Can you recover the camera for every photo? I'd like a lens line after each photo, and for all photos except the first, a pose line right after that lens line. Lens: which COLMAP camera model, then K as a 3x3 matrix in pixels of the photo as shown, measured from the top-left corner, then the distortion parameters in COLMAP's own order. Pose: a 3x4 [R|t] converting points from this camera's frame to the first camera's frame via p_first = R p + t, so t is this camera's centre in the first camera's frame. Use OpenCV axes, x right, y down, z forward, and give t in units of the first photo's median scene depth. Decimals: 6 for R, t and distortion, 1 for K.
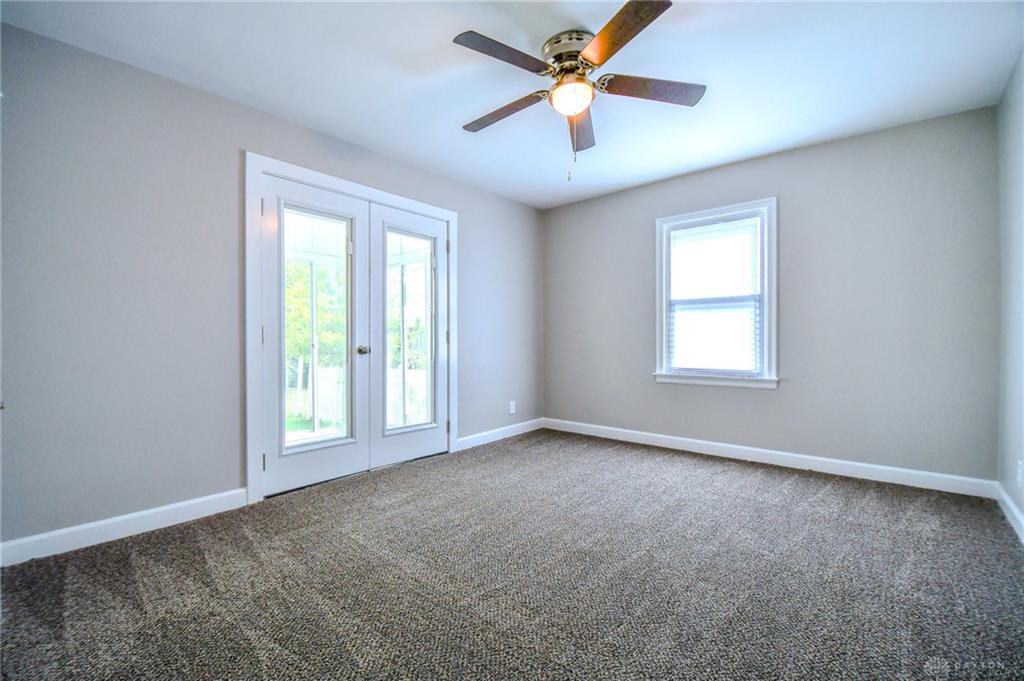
lens RADIAL K [[448.3, 0, 516.0], [0, 448.3, 345.6], [0, 0, 1]] dist [-0.022259, -0.000421]
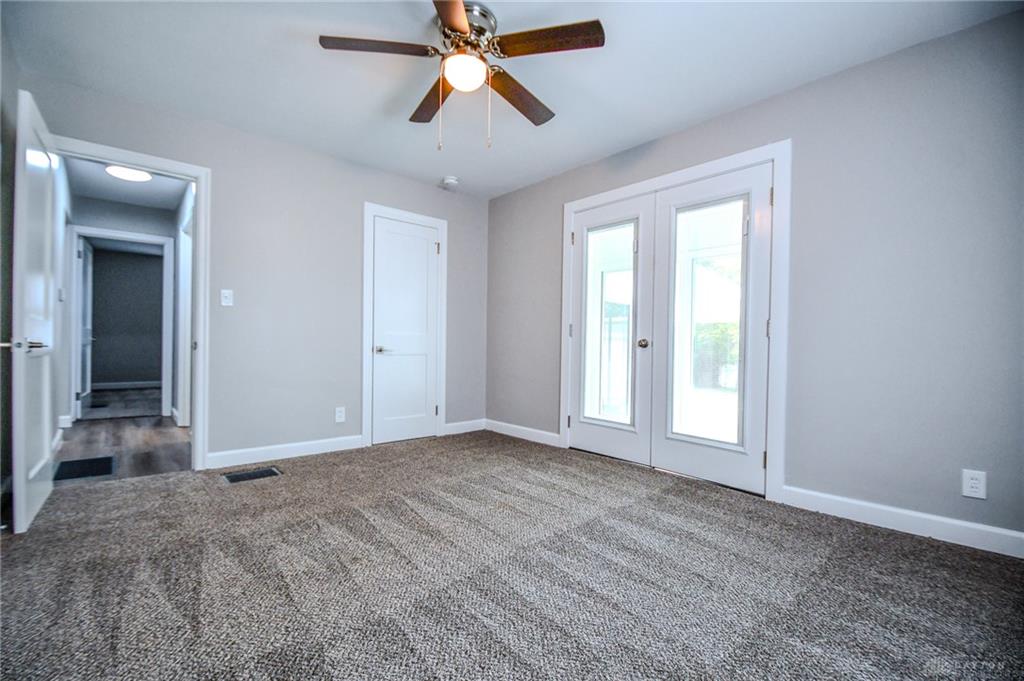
lens RADIAL K [[448.3, 0, 509.8], [0, 448.3, 335.7], [0, 0, 1]] dist [-0.022259, -0.000421]
pose [[-0.163960, -0.004075, -0.986459, 0.708246], [-0.019035, 0.999818, -0.000966, -0.000622], [0.986283, 0.018619, -0.164008, 0.874758]]
